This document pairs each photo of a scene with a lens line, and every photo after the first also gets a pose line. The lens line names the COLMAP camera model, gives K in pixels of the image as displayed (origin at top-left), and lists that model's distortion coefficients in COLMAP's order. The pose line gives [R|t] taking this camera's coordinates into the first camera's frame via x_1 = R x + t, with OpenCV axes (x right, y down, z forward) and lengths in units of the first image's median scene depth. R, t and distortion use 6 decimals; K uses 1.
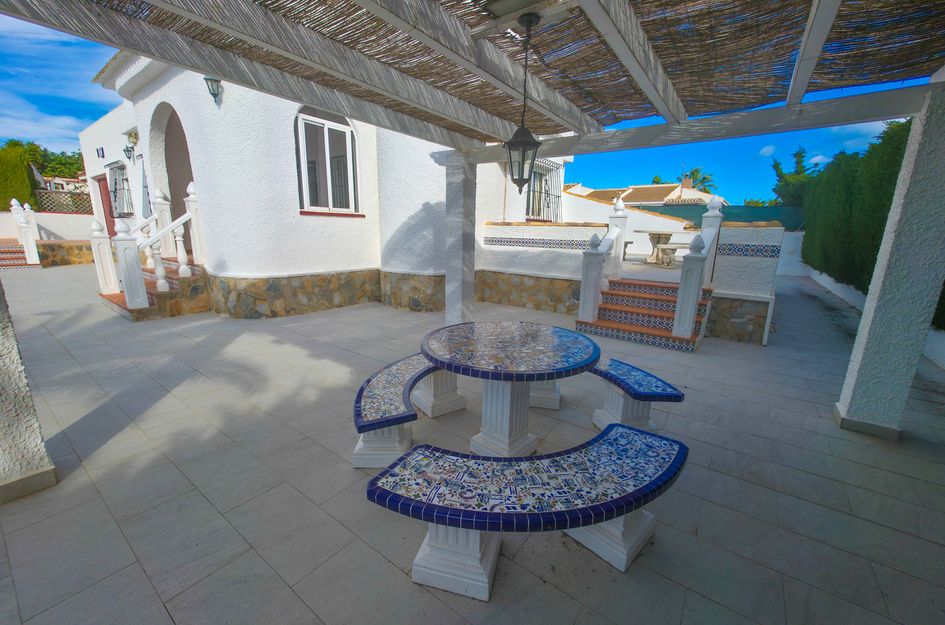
lens RADIAL K [[378.2, 0, 474.5], [0, 378.2, 319.6], [0, 0, 1]] dist [0.000851, 0.000287]
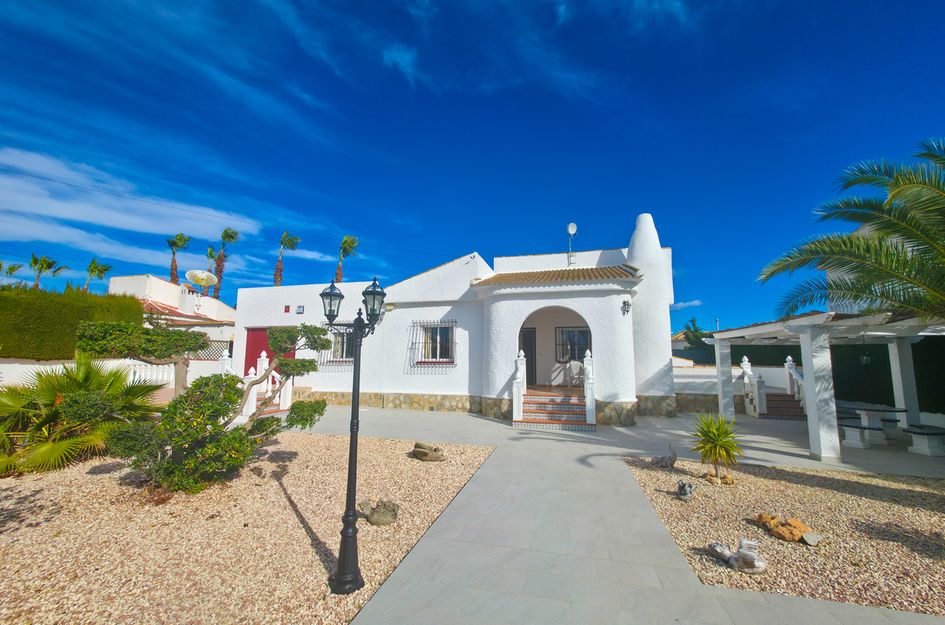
lens RADIAL K [[376.1, 0, 473.4], [0, 376.1, 318.6], [0, 0, 1]] dist [0.003912, 0.000636]
pose [[0.922456, 0.027581, 0.385115, -0.918405], [0.103438, 0.943331, -0.315321, 0.000267], [-0.371988, 0.330705, 0.867329, -0.176063]]
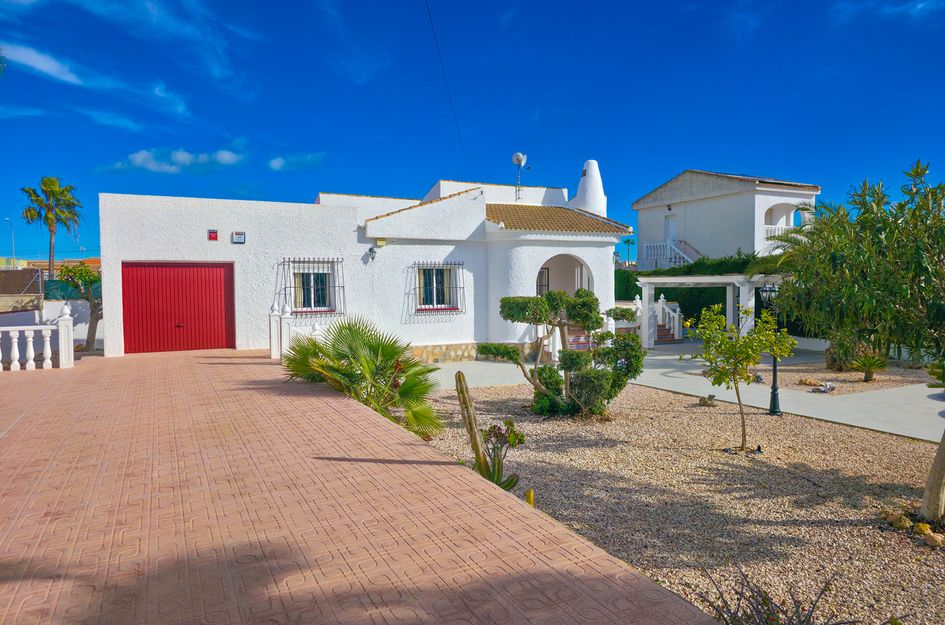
lens RADIAL K [[619.7, 0, 476.6], [0, 619.7, 308.8], [0, 0, 1]] dist [0.076288, -0.068177]
pose [[0.450593, -0.057953, 0.890847, -1.881056], [0.222821, 0.973609, -0.049367, -0.125115], [-0.864475, 0.220744, 0.451614, 0.031253]]
